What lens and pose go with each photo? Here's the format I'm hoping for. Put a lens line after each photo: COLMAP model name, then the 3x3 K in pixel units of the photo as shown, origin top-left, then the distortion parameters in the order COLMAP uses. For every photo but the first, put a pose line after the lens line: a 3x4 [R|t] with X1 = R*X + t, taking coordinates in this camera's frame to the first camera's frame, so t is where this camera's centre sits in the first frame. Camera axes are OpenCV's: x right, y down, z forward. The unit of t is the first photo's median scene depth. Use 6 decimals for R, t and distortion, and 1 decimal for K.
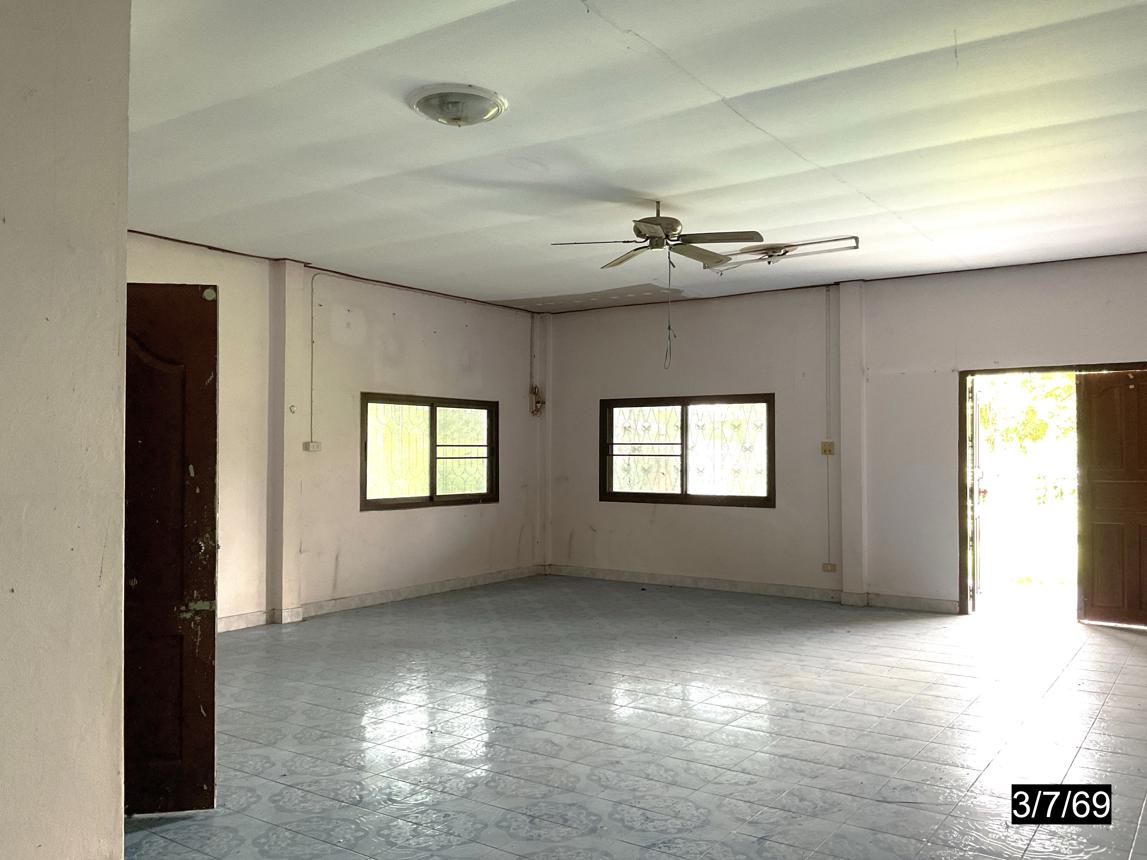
lens RADIAL K [[954.6, 0, 573.5], [0, 954.6, 430.0], [0, 0, 1]] dist [0.116034, -0.205599]
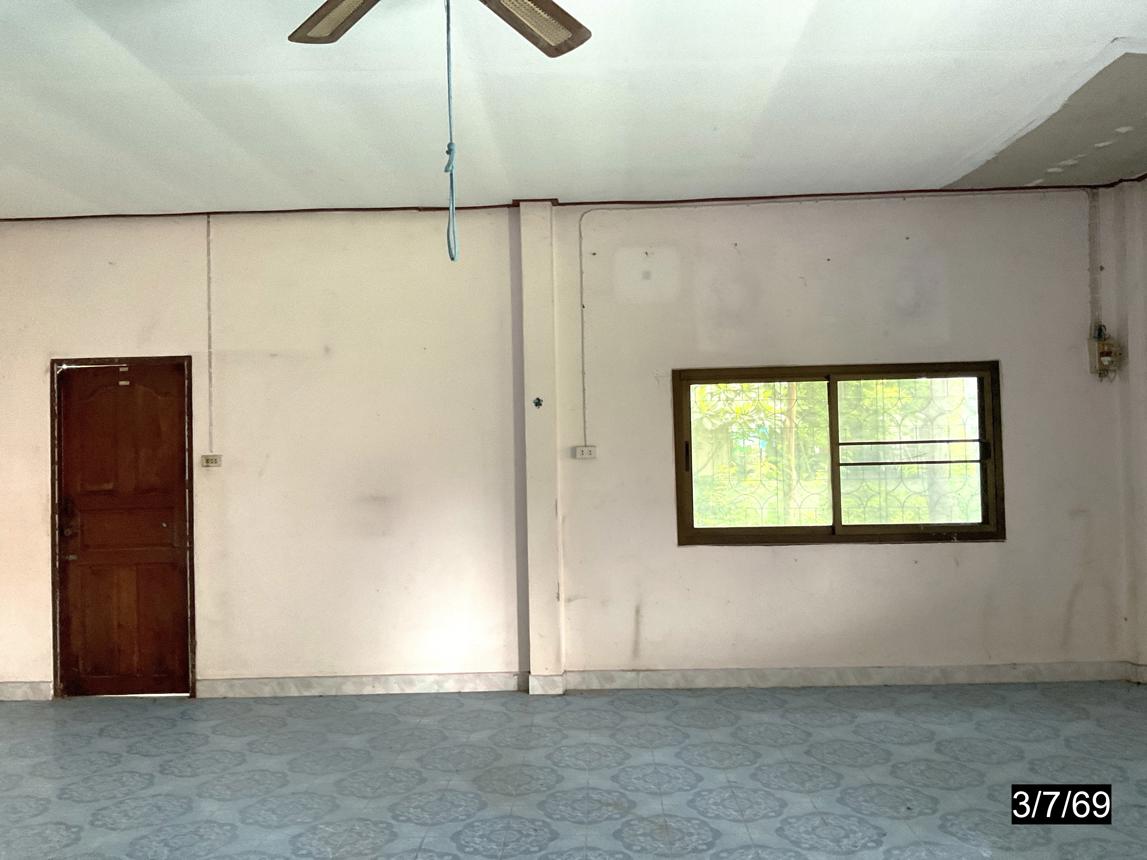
lens RADIAL K [[954.6, 0, 573.5], [0, 954.6, 430.0], [0, 0, 1]] dist [0.116034, -0.205599]
pose [[0.553394, -0.034003, -0.832225, 0.291162], [0.043082, 0.998997, -0.012170, 0.007977], [0.831805, -0.029120, 0.554304, 0.542678]]
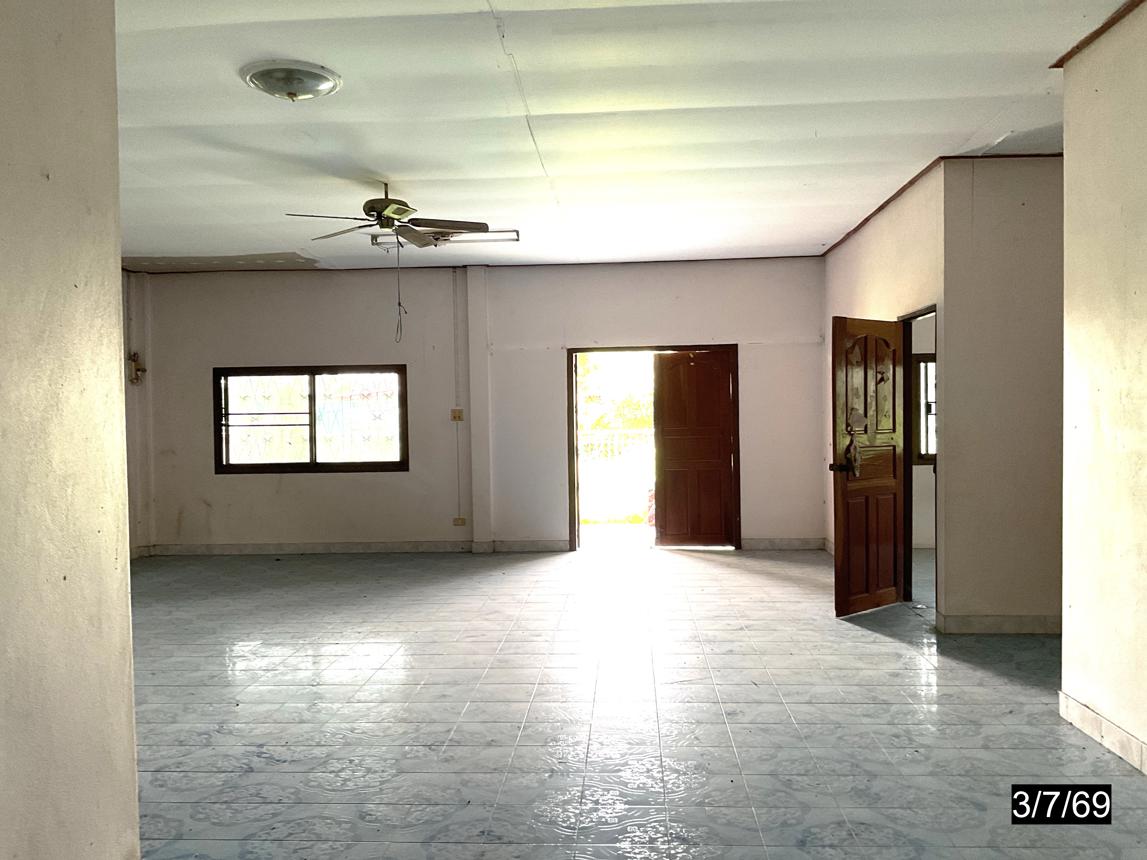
lens RADIAL K [[954.6, 0, 573.5], [0, 954.6, 430.0], [0, 0, 1]] dist [0.116034, -0.205599]
pose [[0.856251, -0.023668, 0.516017, -0.190989], [0.006176, 0.999347, 0.035588, -0.002176], [-0.516522, -0.027285, 0.855839, -0.014930]]
